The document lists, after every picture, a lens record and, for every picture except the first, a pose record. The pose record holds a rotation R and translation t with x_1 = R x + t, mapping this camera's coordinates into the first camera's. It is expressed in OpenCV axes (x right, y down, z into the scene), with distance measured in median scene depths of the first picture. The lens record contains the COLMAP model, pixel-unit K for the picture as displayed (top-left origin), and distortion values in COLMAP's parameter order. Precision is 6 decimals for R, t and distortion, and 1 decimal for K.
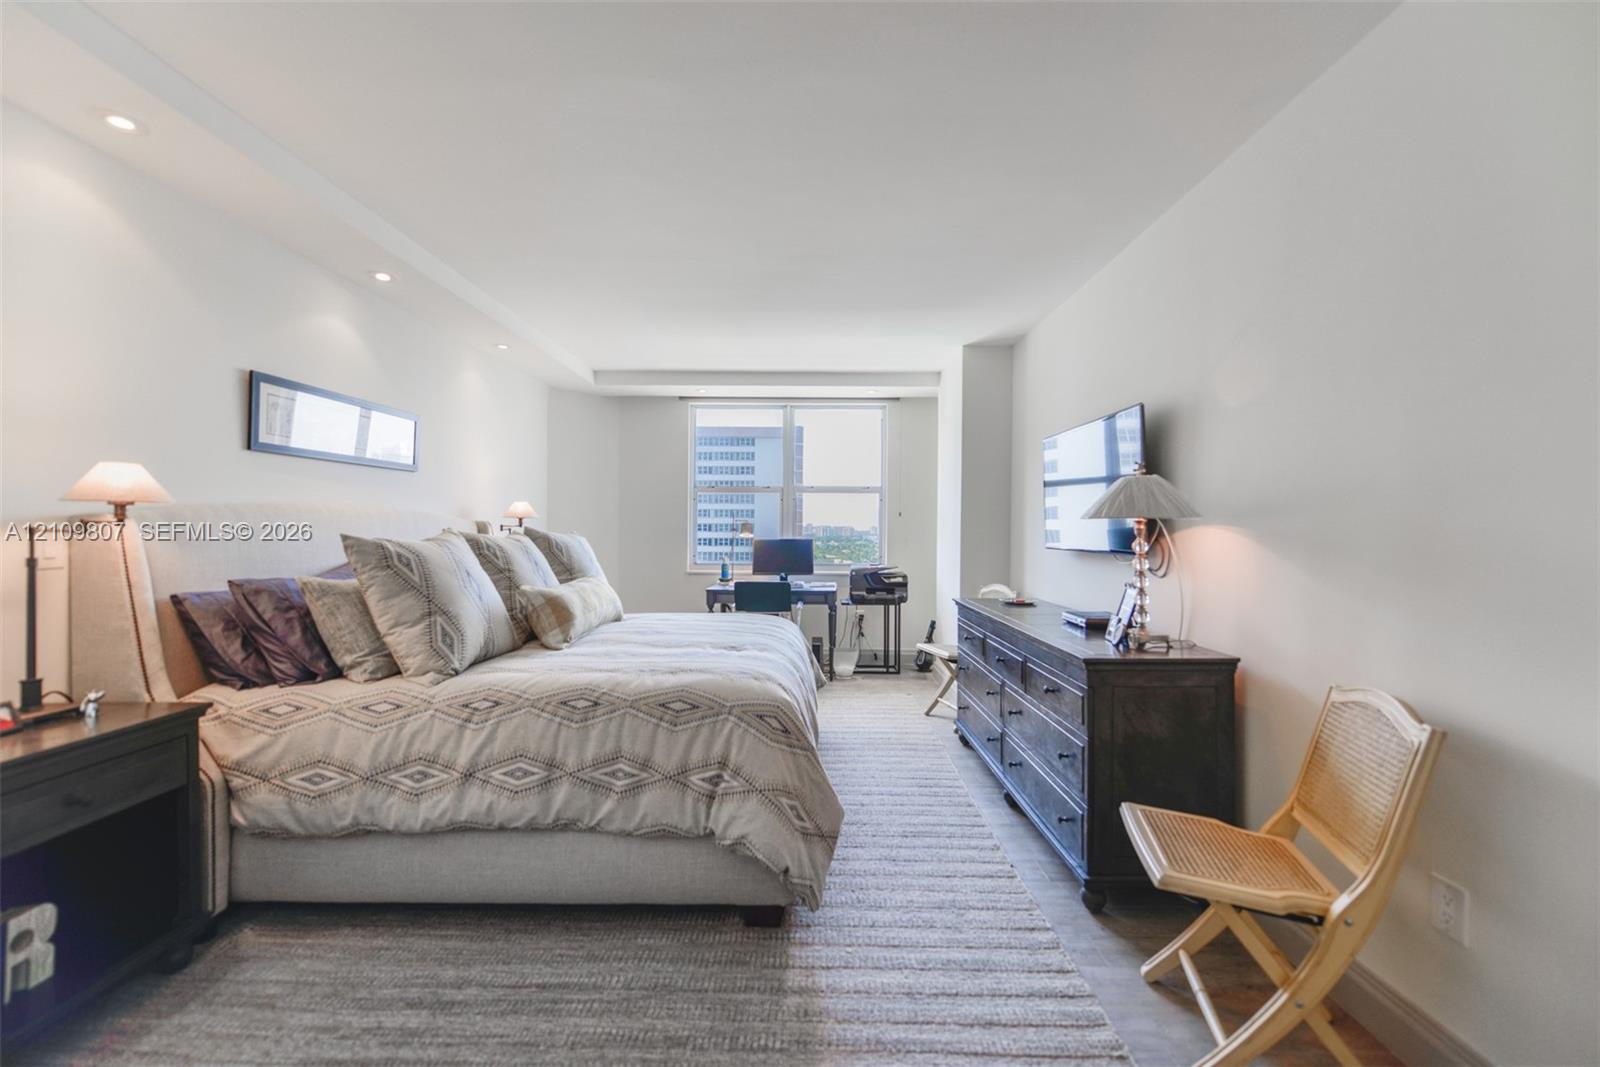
lens RADIAL K [[631.0, 0, 800.0], [0, 631.0, 533.5], [0, 0, 1]] dist [0.004898, -0.002376]
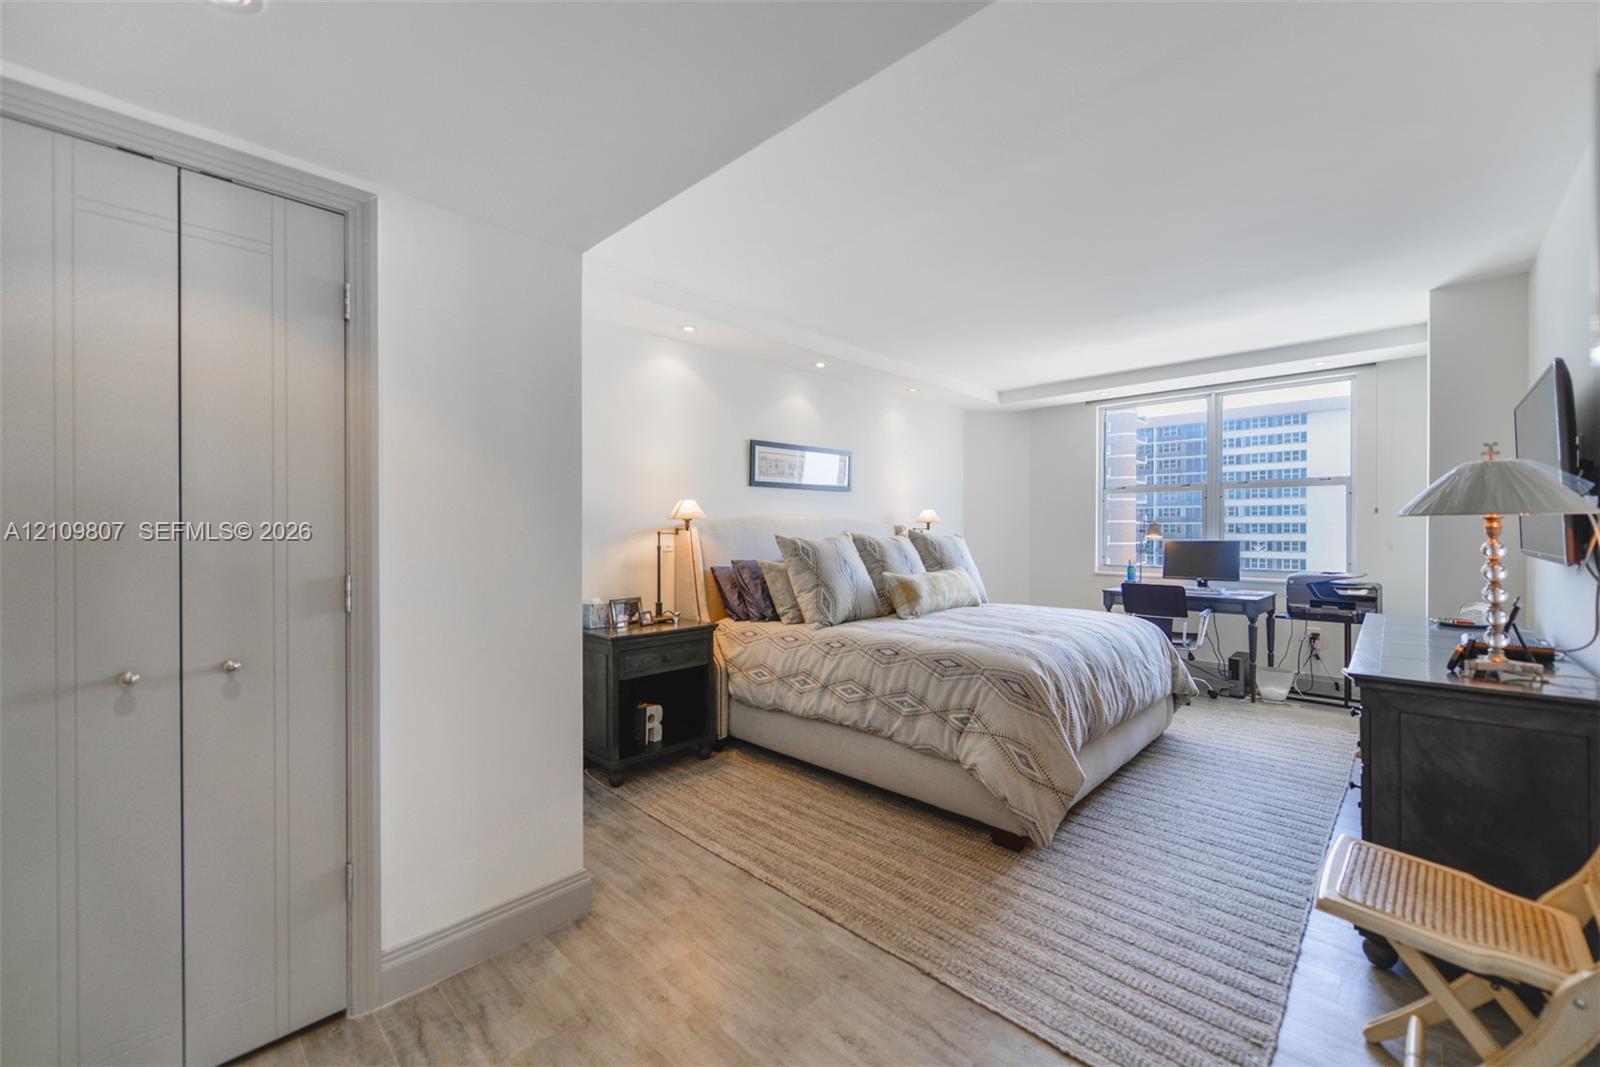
lens RADIAL K [[631.0, 0, 800.0], [0, 631.0, 533.5], [0, 0, 1]] dist [0.004898, -0.002376]
pose [[0.727346, -0.002430, -0.686266, 0.508426], [0.000123, 0.999994, -0.003411, 0.003134], [0.686271, 0.002396, 0.727342, -0.192814]]
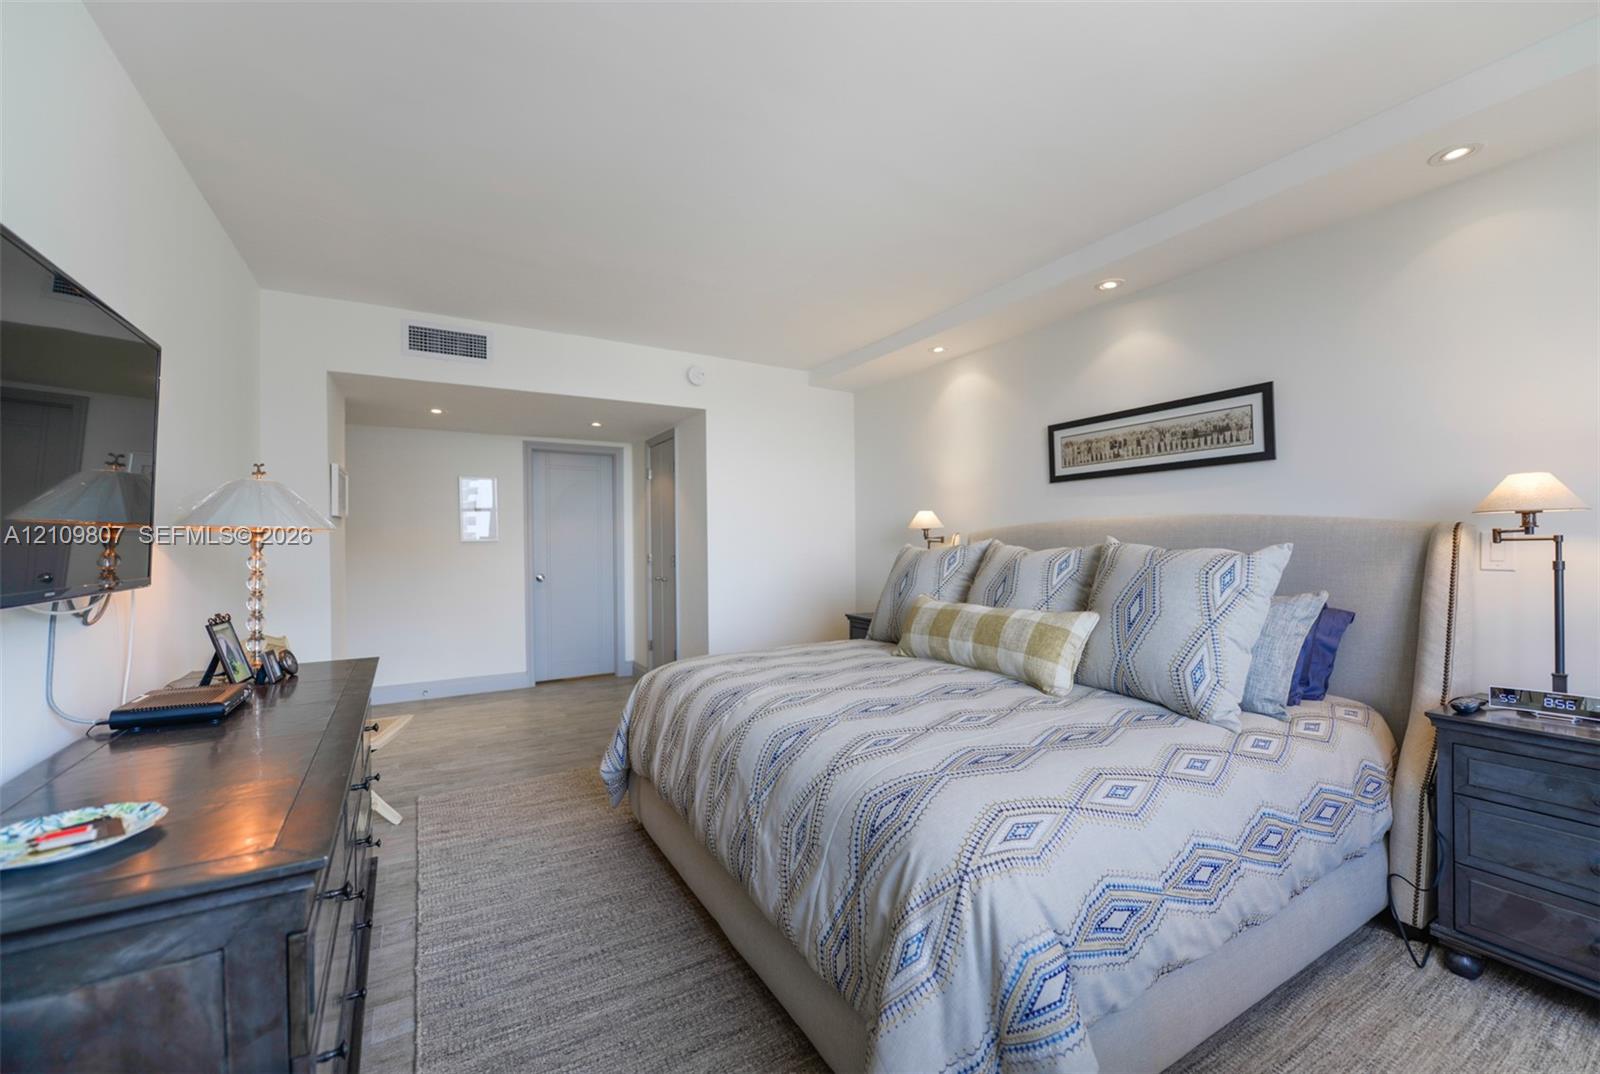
lens RADIAL K [[631.0, 0, 800.0], [0, 631.0, 537.0], [0, 0, 1]] dist [0.004898, -0.002376]
pose [[-0.842523, -0.001385, -0.538659, 0.429644], [0.000054, 0.999996, -0.002656, -0.012508], [0.538661, -0.002267, -0.842520, 2.379298]]
